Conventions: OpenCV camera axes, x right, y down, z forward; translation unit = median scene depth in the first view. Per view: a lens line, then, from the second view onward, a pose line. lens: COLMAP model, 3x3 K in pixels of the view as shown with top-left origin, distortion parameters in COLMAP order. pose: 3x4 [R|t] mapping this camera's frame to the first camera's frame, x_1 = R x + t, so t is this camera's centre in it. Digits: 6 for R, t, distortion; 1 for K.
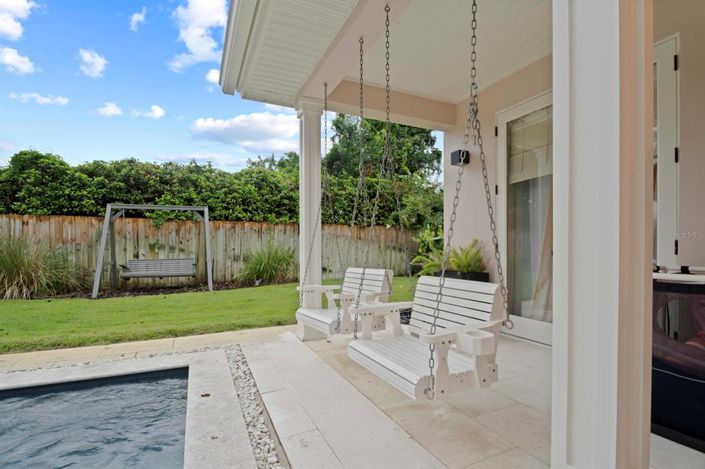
lens RADIAL K [[333.9, 0, 349.9], [0, 333.9, 250.9], [0, 0, 1]] dist [-0.014959, -0.000502]
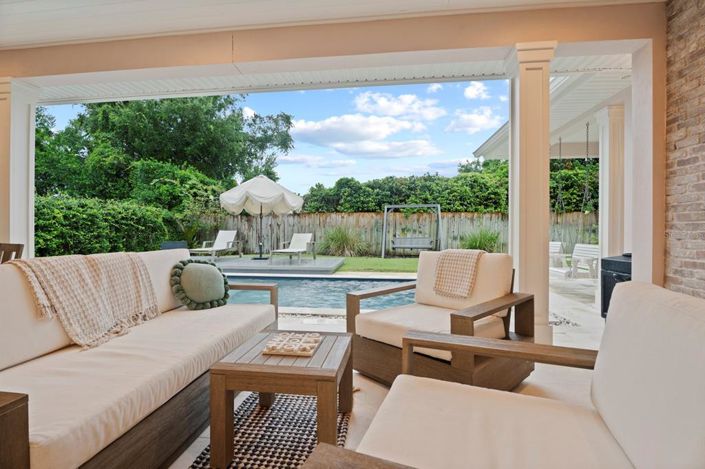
lens RADIAL K [[333.9, 0, 346.2], [0, 333.9, 234.9], [0, 0, 1]] dist [-0.014959, -0.000502]
pose [[0.848975, 0.009171, -0.528353, 0.020525], [-0.006833, 0.999956, 0.006378, 0.002855], [0.528388, -0.001804, 0.849001, -0.505773]]
